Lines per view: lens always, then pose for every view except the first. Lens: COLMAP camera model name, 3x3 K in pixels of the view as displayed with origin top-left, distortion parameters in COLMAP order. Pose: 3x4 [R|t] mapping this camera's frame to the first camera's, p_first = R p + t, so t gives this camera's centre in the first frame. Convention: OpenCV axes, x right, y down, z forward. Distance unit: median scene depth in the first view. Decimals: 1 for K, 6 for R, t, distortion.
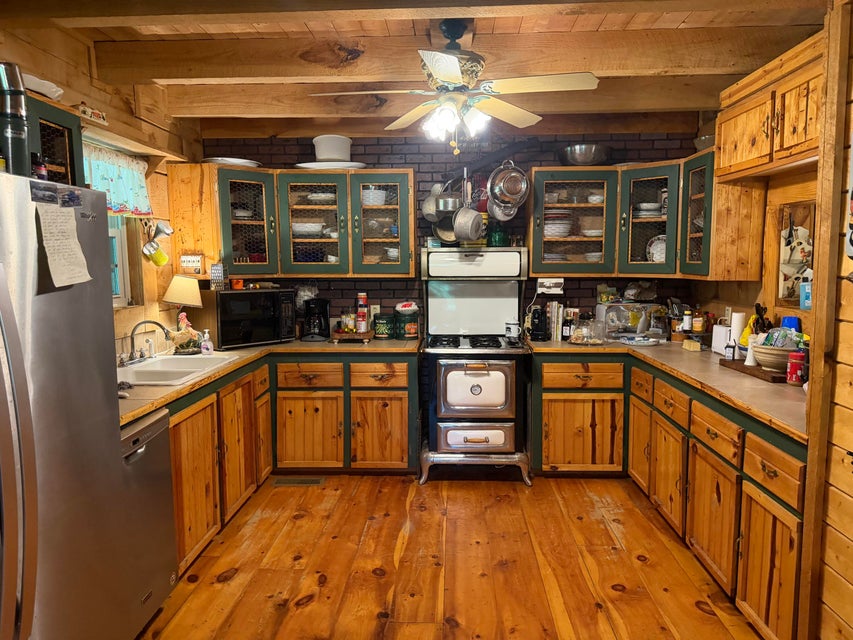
lens RADIAL K [[595.7, 0, 426.5], [0, 595.7, 320.0], [0, 0, 1]] dist [0.030807, -0.028646]
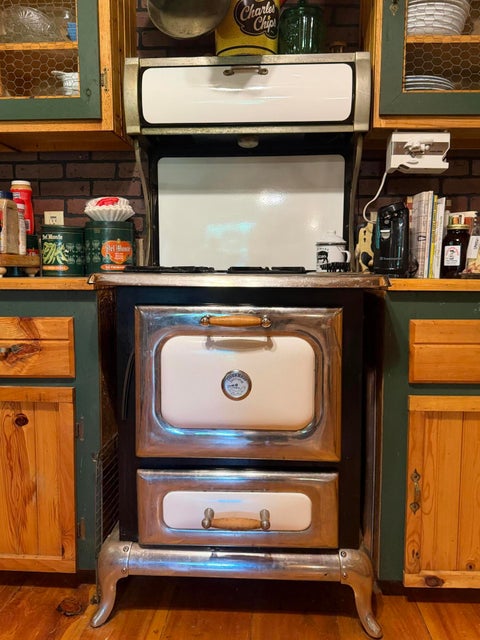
lens RADIAL K [[512.2, 0, 240.0], [0, 512.2, 320.0], [0, 0, 1]] dist [0.007259, -0.000855]
pose [[0.999829, 0.009626, -0.015775, 0.086456], [-0.009603, 0.999953, 0.001516, 0.072147], [0.015789, -0.001364, 0.999874, 0.650593]]
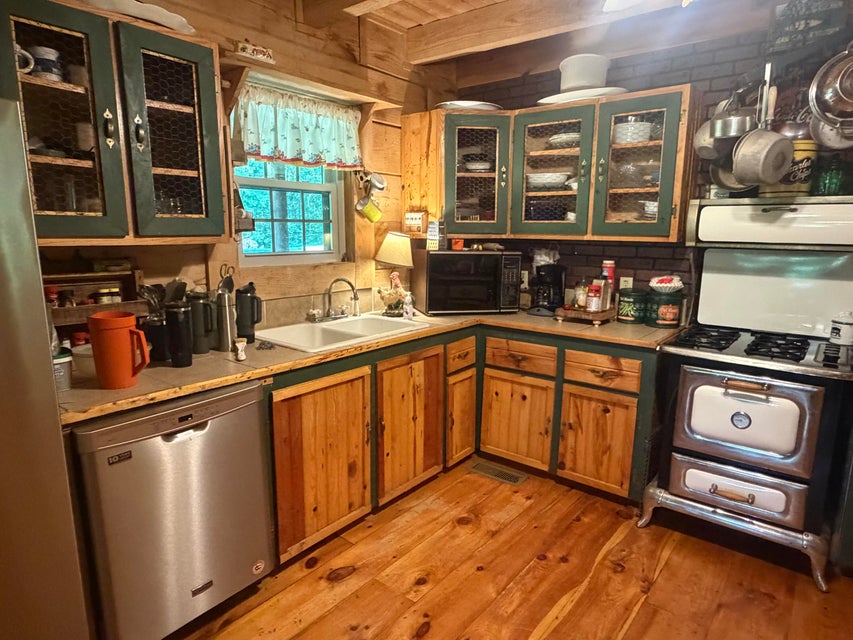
lens RADIAL K [[513.1, 0, 423.9], [0, 513.1, 325.4], [0, 0, 1]] dist [-0.002207, -0.001947]
pose [[0.801377, 0.122668, -0.585447, 0.114937], [-0.071680, 0.991387, 0.109606, -0.019704], [0.593849, -0.045870, 0.803268, 0.340399]]
